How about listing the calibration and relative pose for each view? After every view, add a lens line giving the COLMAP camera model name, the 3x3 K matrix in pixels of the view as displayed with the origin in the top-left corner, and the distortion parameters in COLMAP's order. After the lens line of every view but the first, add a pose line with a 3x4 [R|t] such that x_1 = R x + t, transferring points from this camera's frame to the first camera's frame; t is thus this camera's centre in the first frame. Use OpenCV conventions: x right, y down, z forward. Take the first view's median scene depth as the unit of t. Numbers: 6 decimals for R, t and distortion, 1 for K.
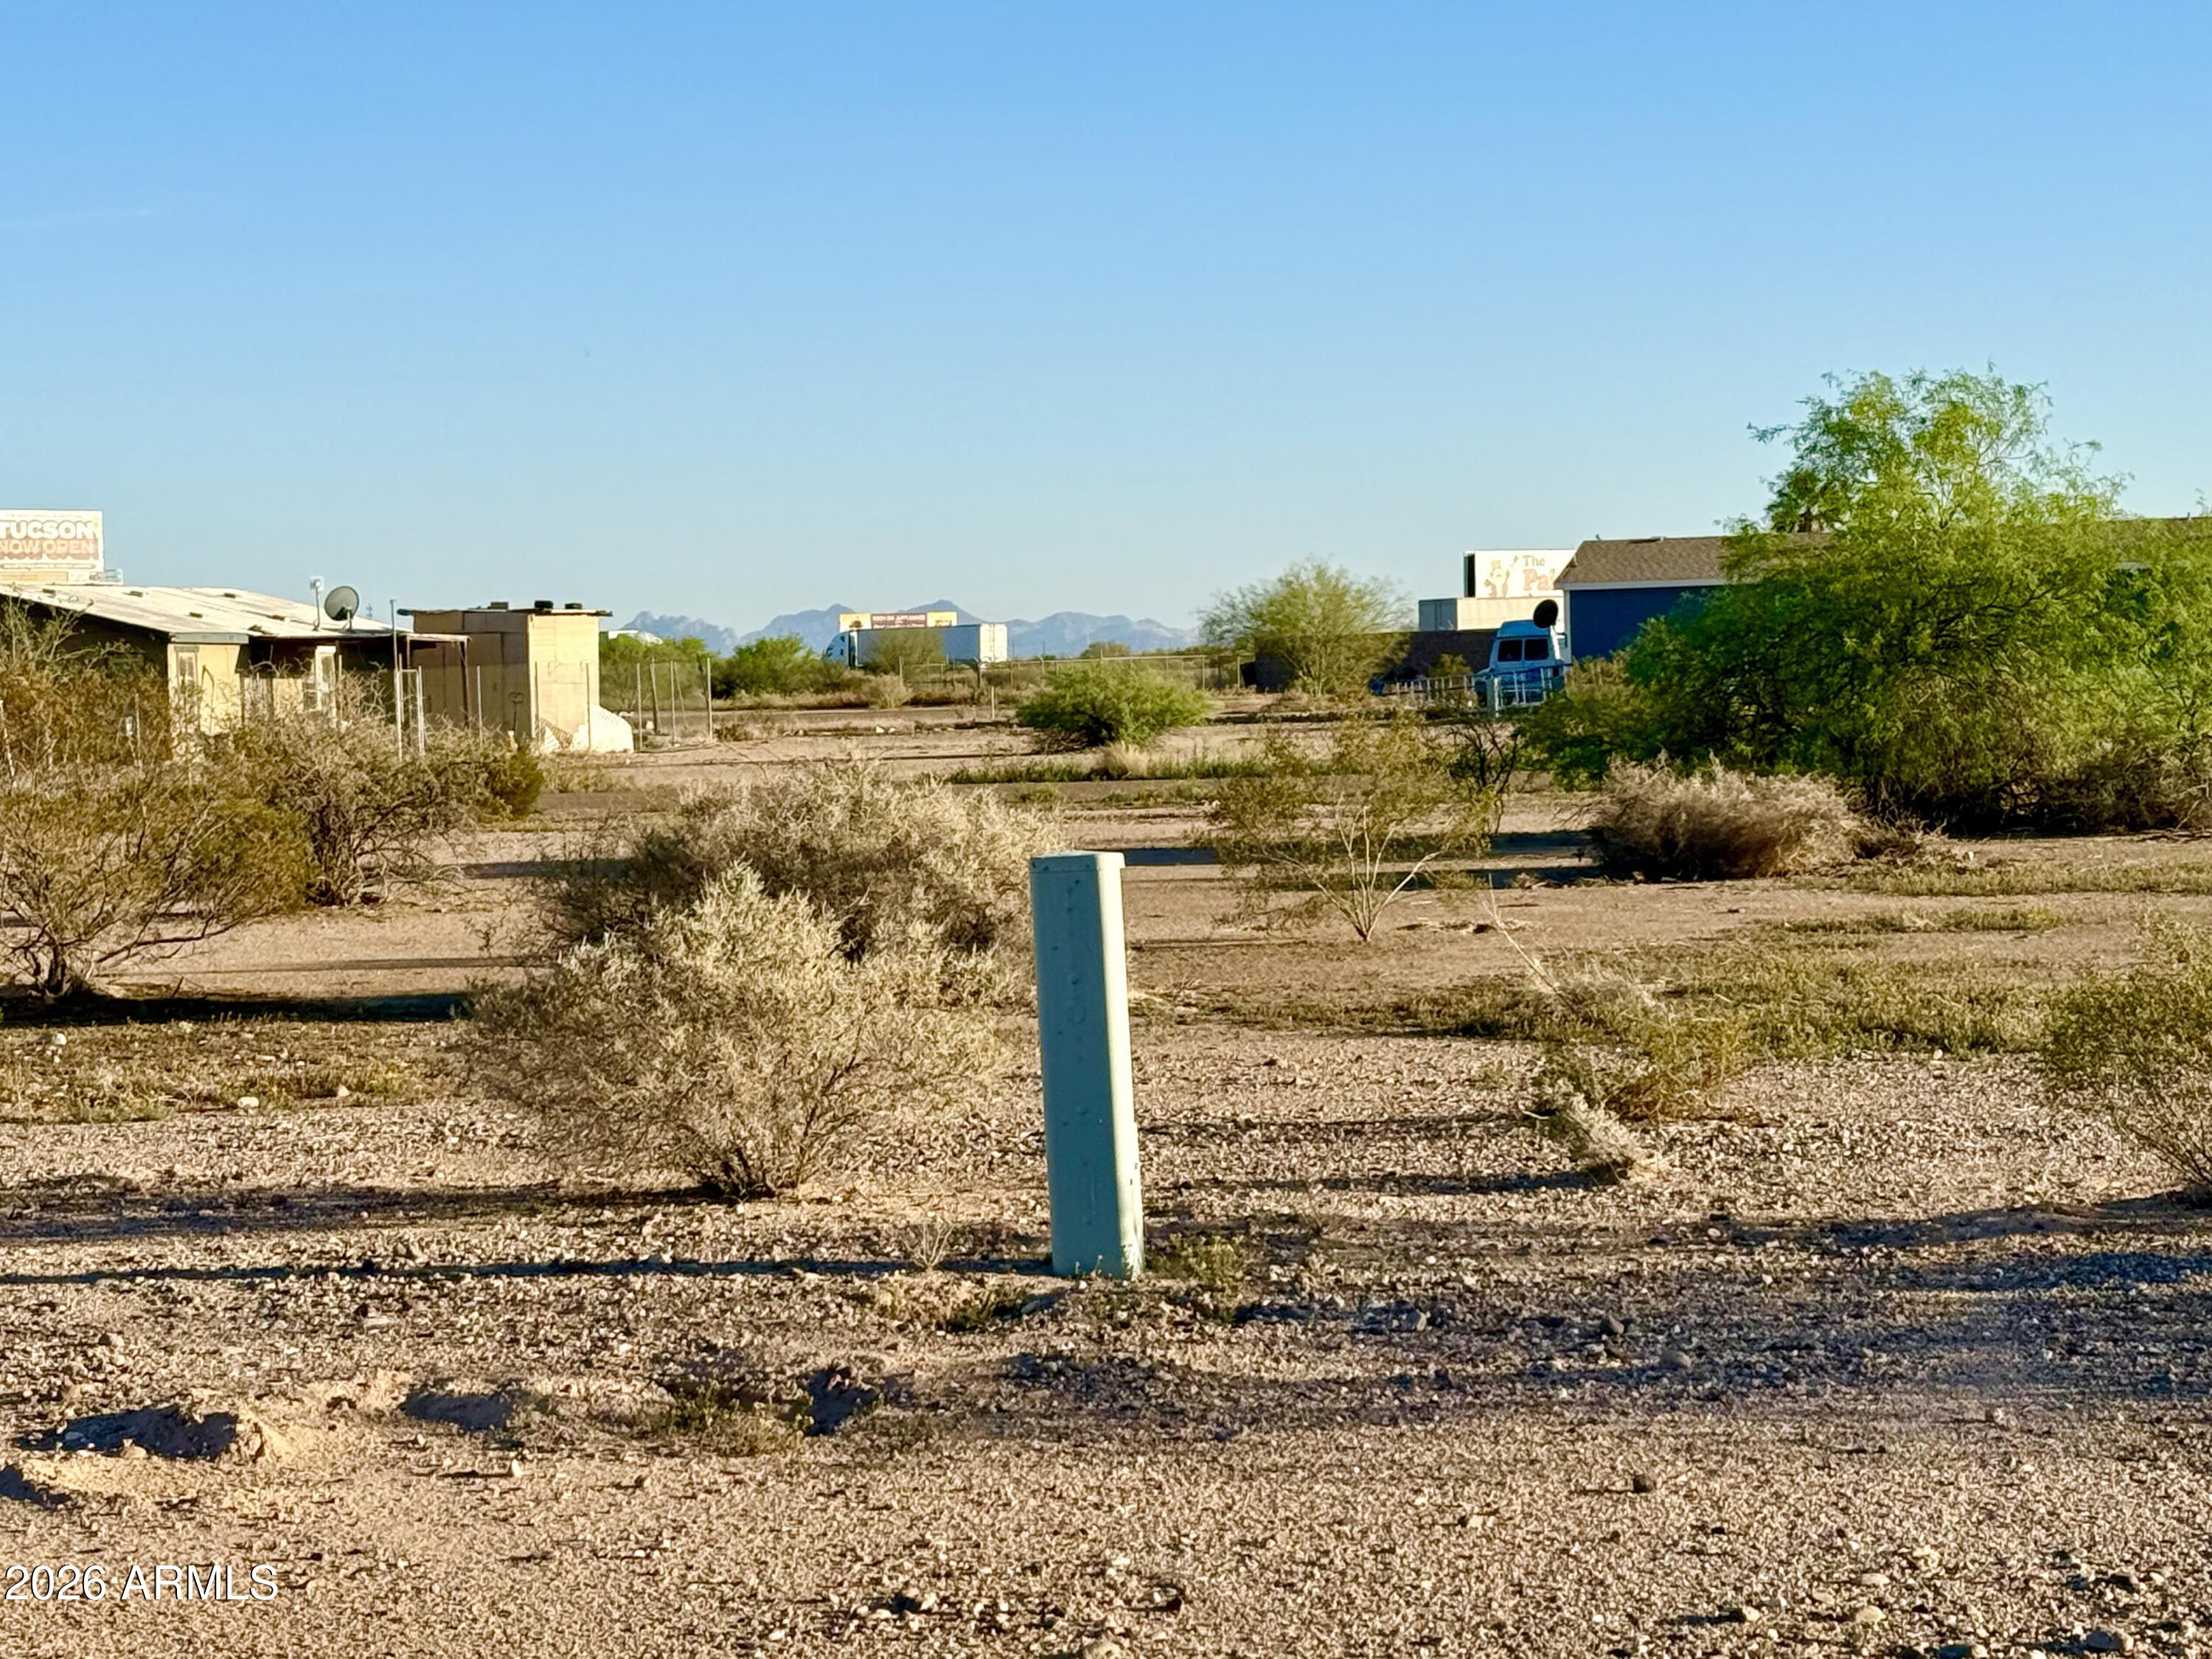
lens RADIAL K [[4800.0, 0, 1106.2], [0, 4800.0, 829.7], [0, 0, 1]] dist [0.163633, 0.000000]
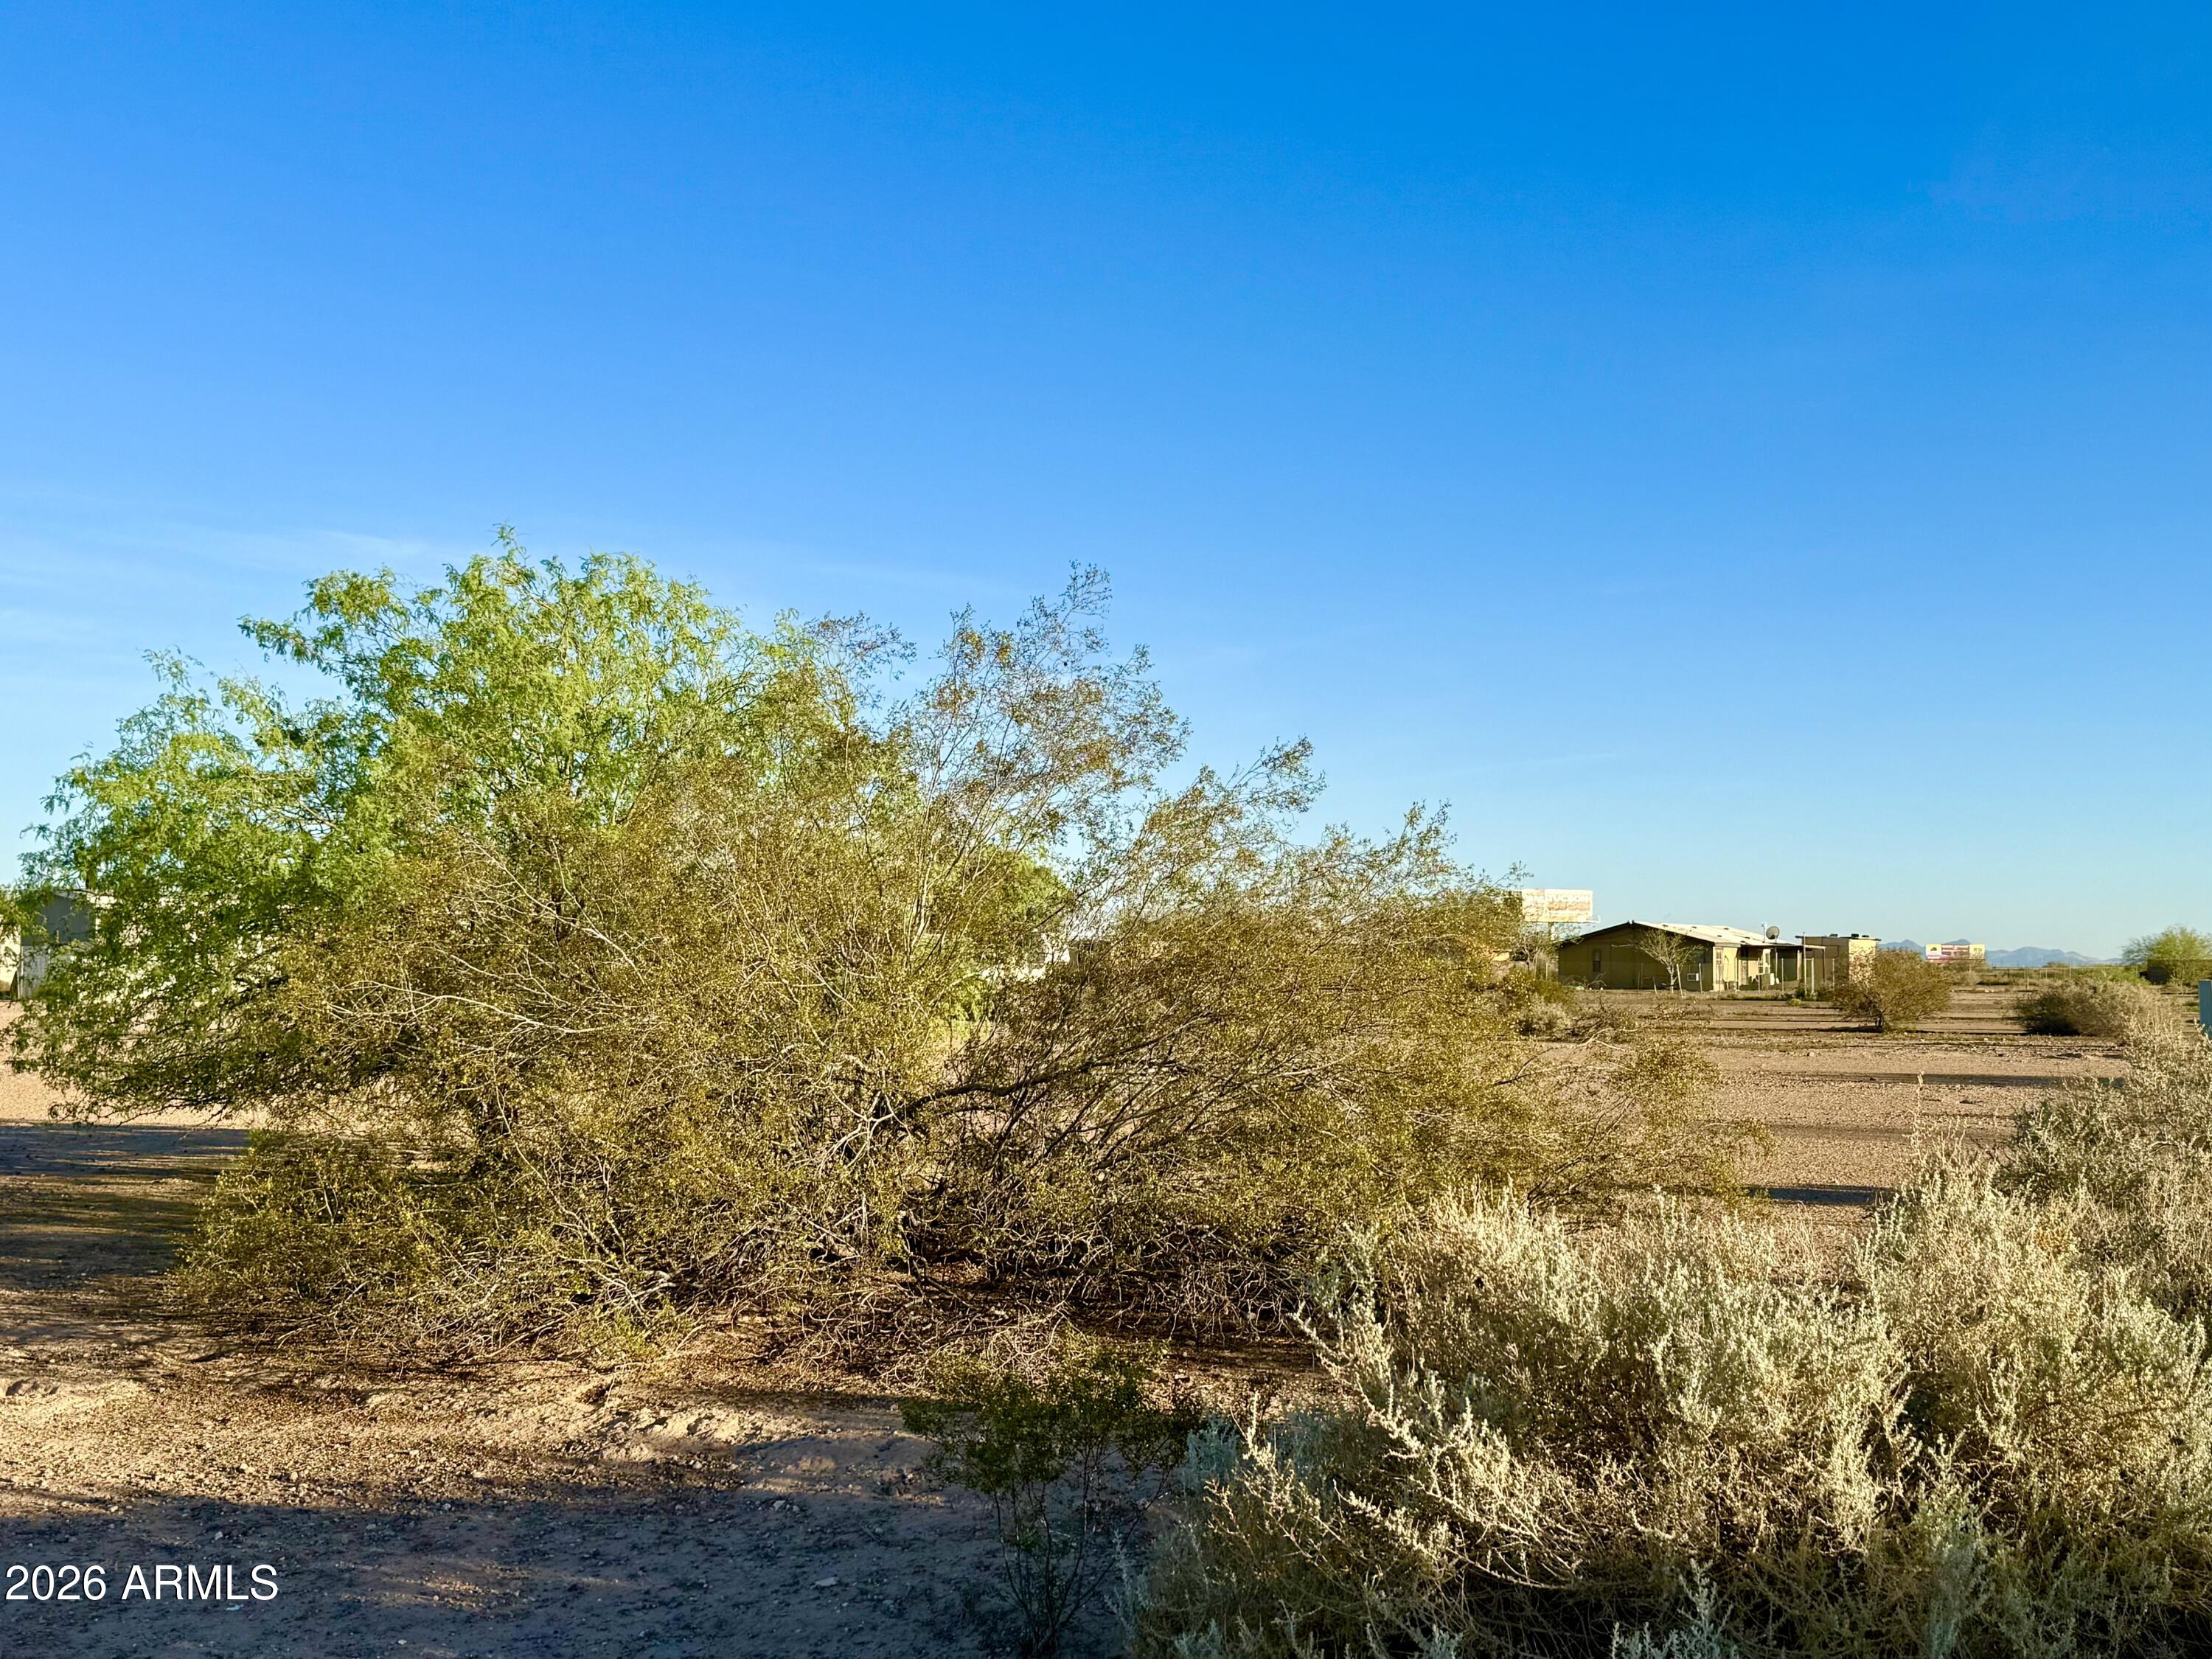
lens RADIAL K [[2206.2, 0, 1104.4], [0, 2206.2, 826.1], [0, 0, 1]] dist [-0.013730, 0.000000]
pose [[0.918752, 0.006874, -0.394776, -0.022278], [-0.044071, 0.995386, -0.085235, 0.012388], [0.392368, 0.095708, 0.914815, -0.227729]]
